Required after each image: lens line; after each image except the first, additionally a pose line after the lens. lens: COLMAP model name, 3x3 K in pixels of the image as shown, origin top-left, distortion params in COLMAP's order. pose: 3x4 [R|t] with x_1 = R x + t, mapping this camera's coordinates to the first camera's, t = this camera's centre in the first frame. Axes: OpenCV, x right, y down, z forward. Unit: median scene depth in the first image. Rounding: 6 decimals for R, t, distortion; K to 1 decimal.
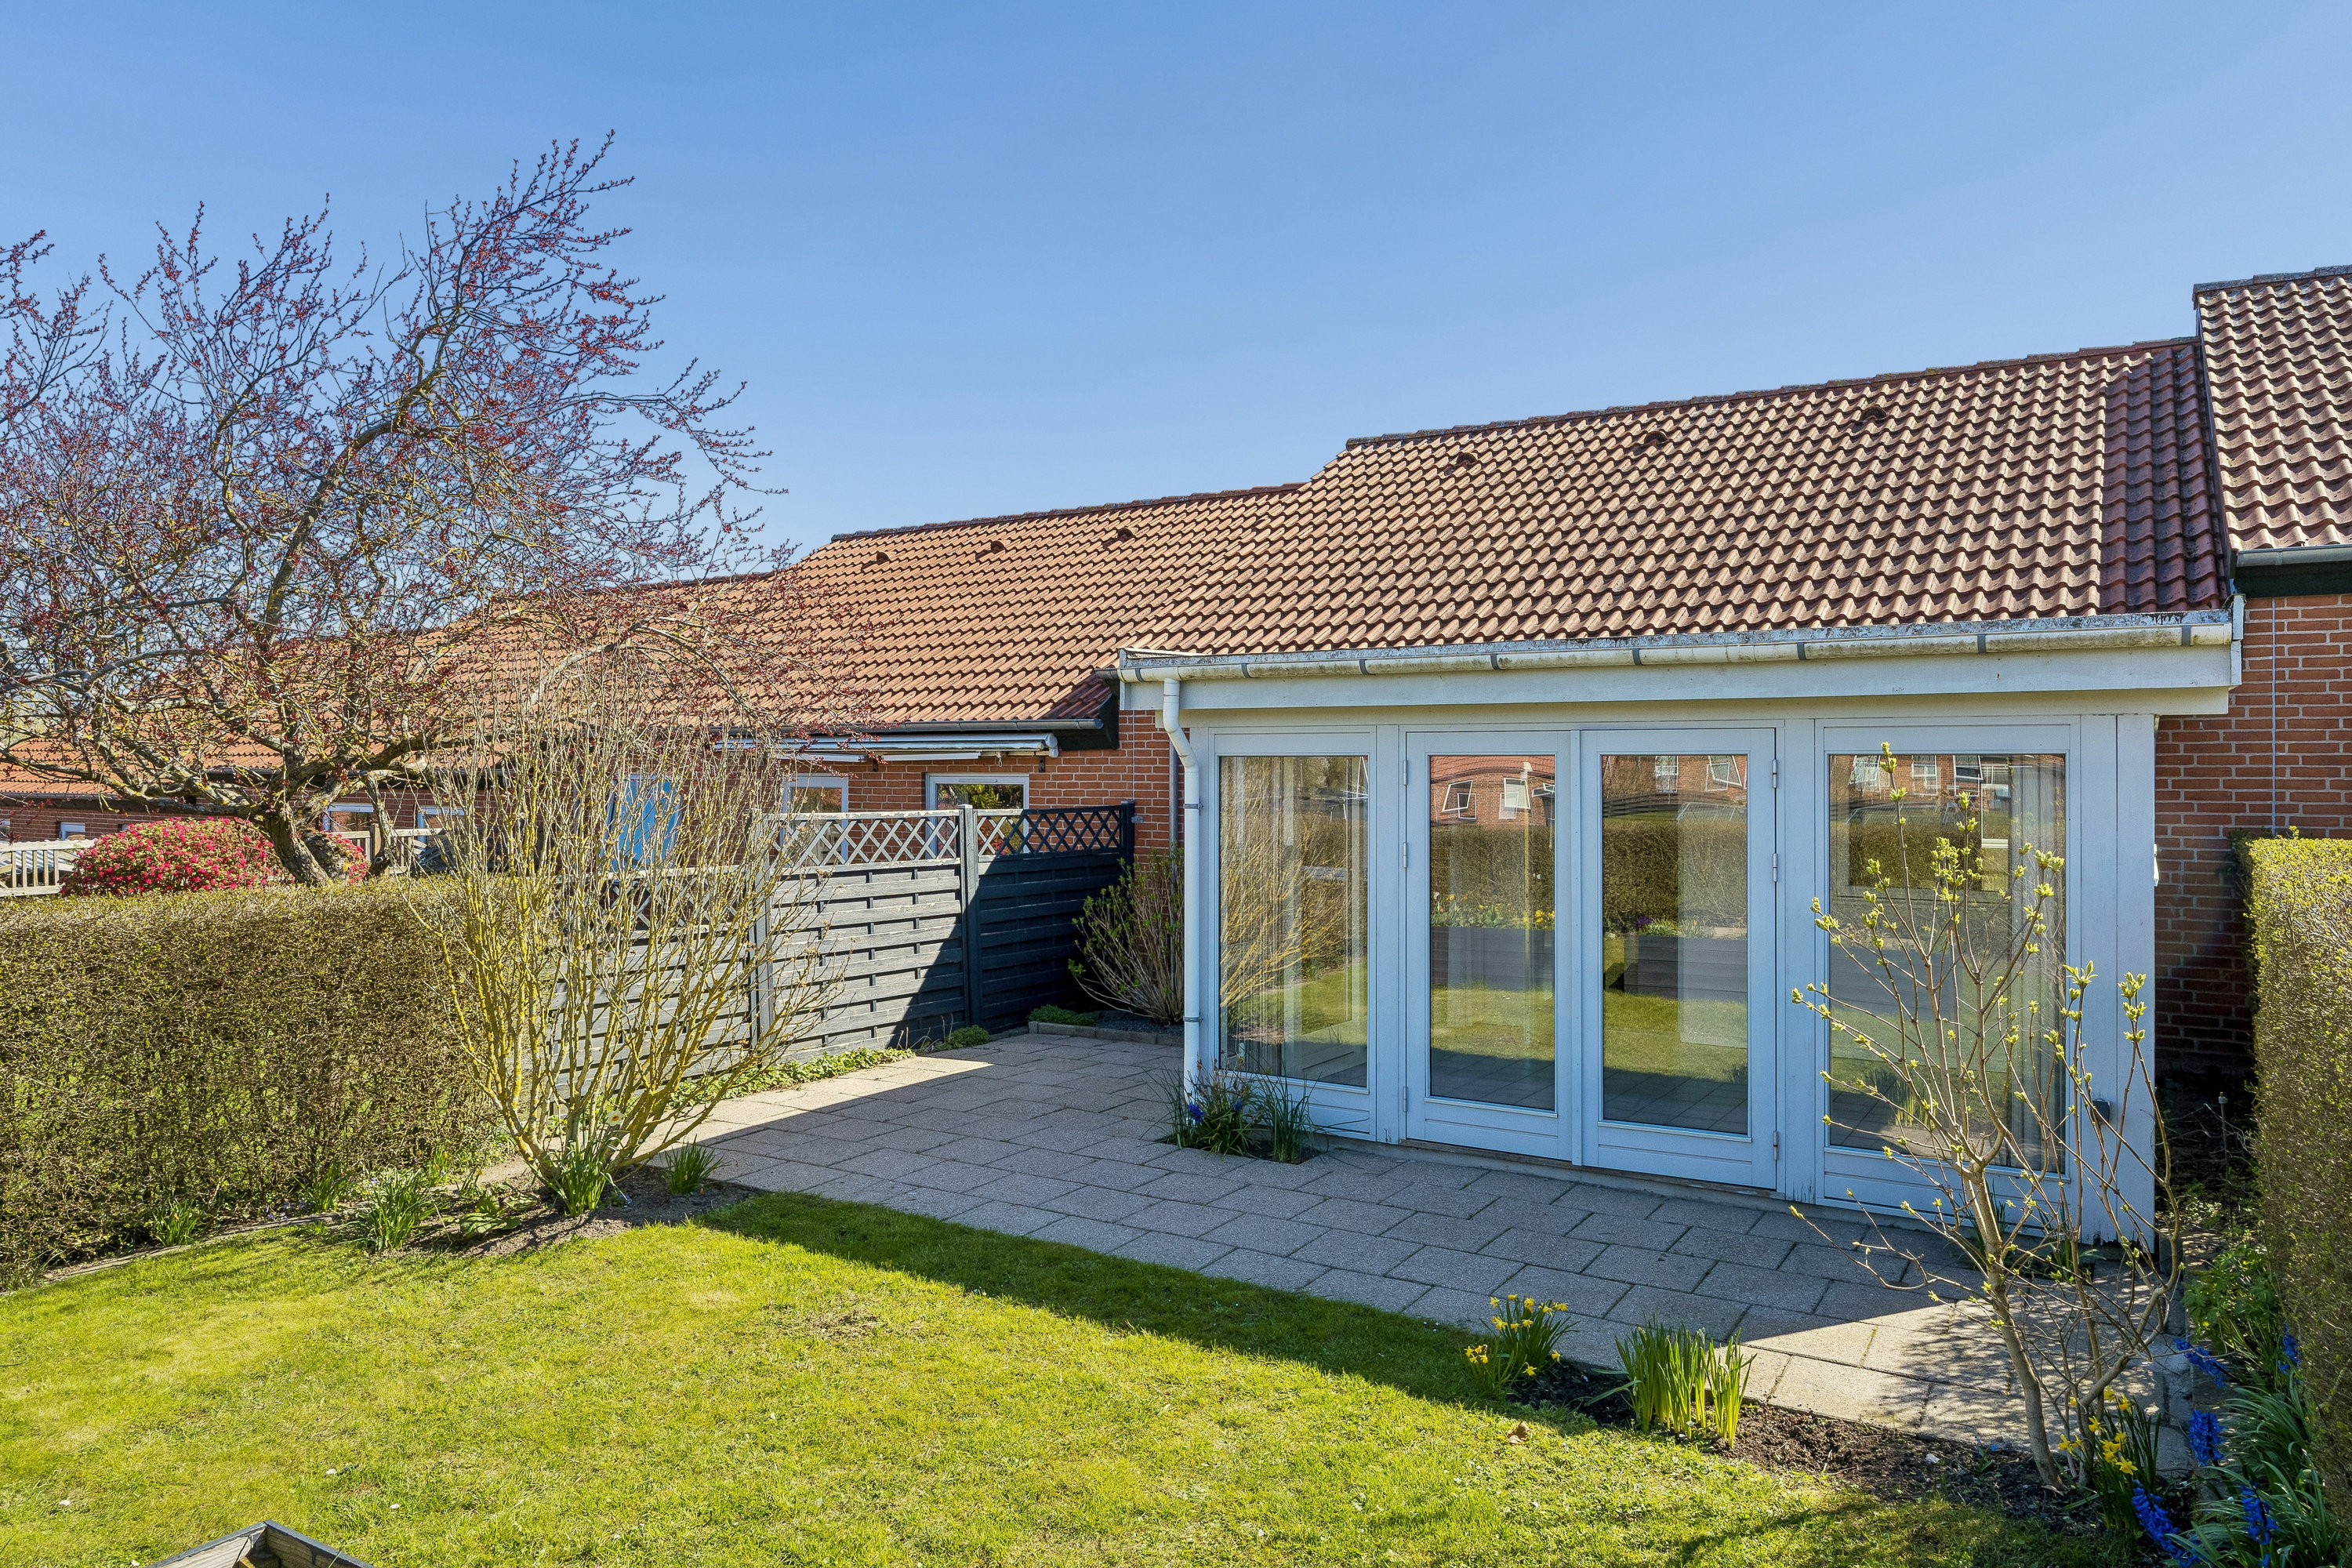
lens RADIAL K [[1515.8, 0, 1157.8], [0, 1515.8, 820.4], [0, 0, 1]] dist [0.007407, 0.002199]
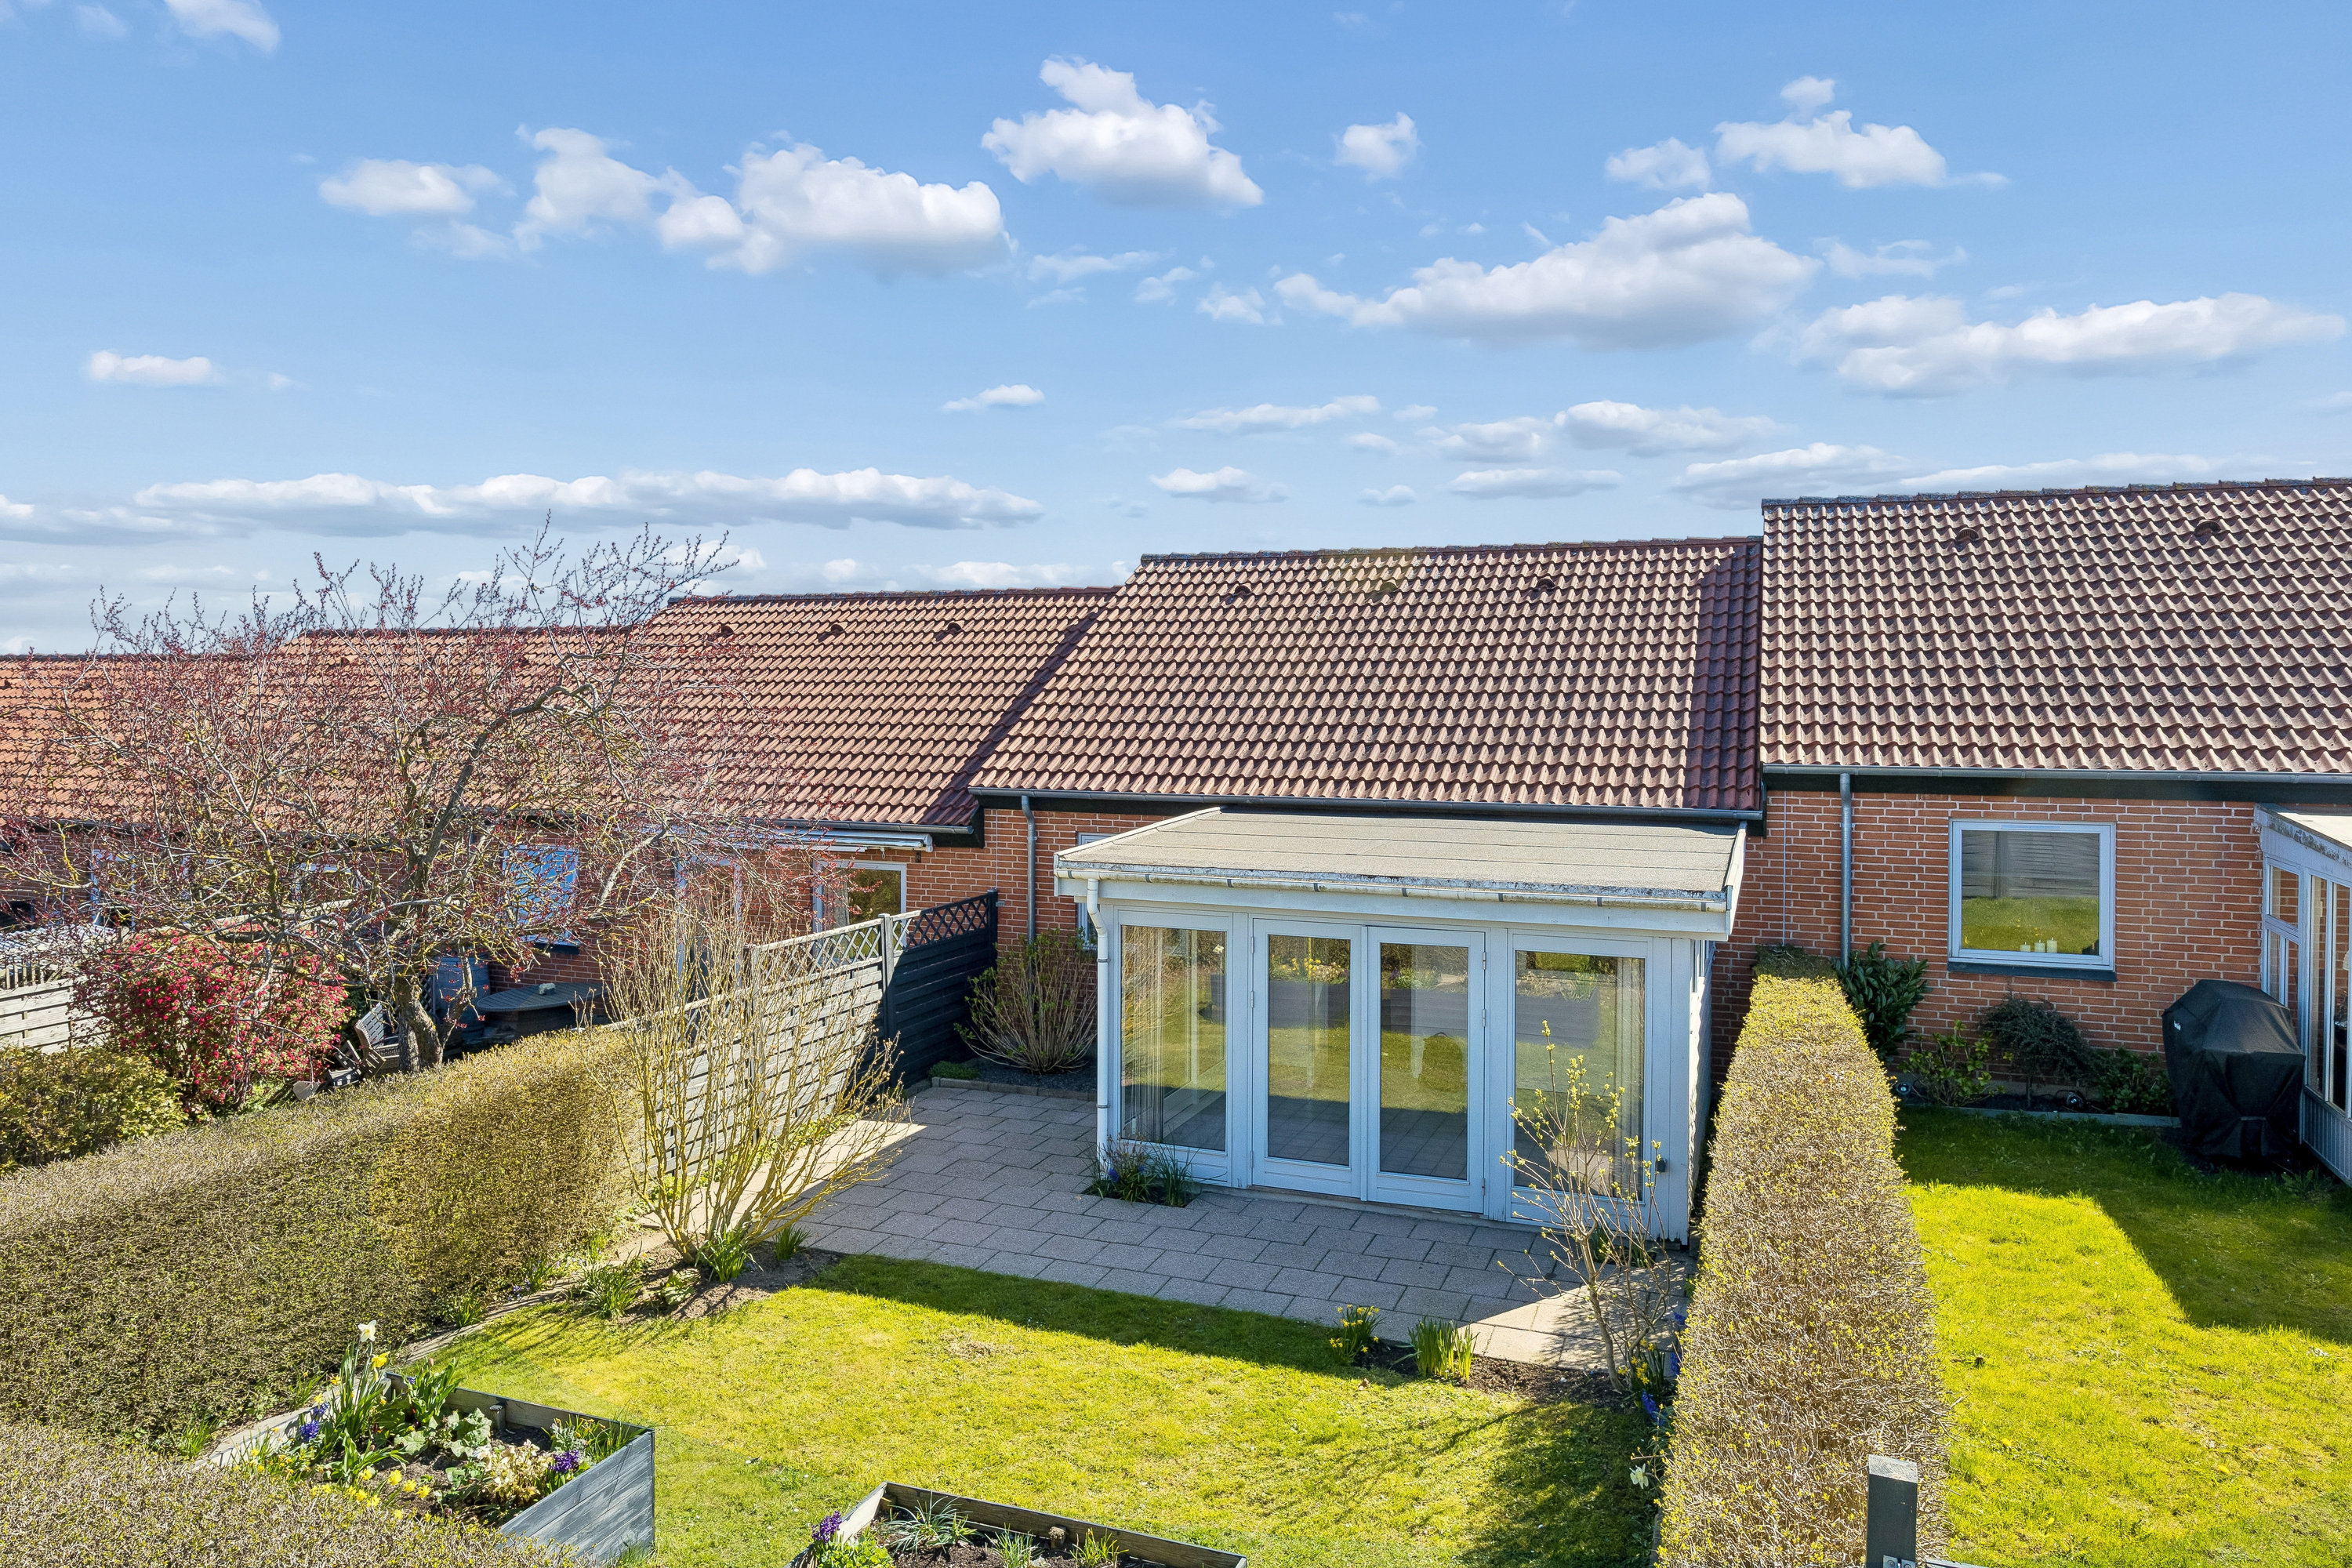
lens RADIAL K [[1515.8, 0, 1163.8], [0, 1515.8, 787.4], [0, 0, 1]] dist [0.007407, 0.002199]
pose [[0.981931, -0.008437, 0.189049, -0.227150], [0.003881, 0.999693, 0.024460, -0.247013], [-0.189197, -0.023285, 0.981663, -0.505198]]
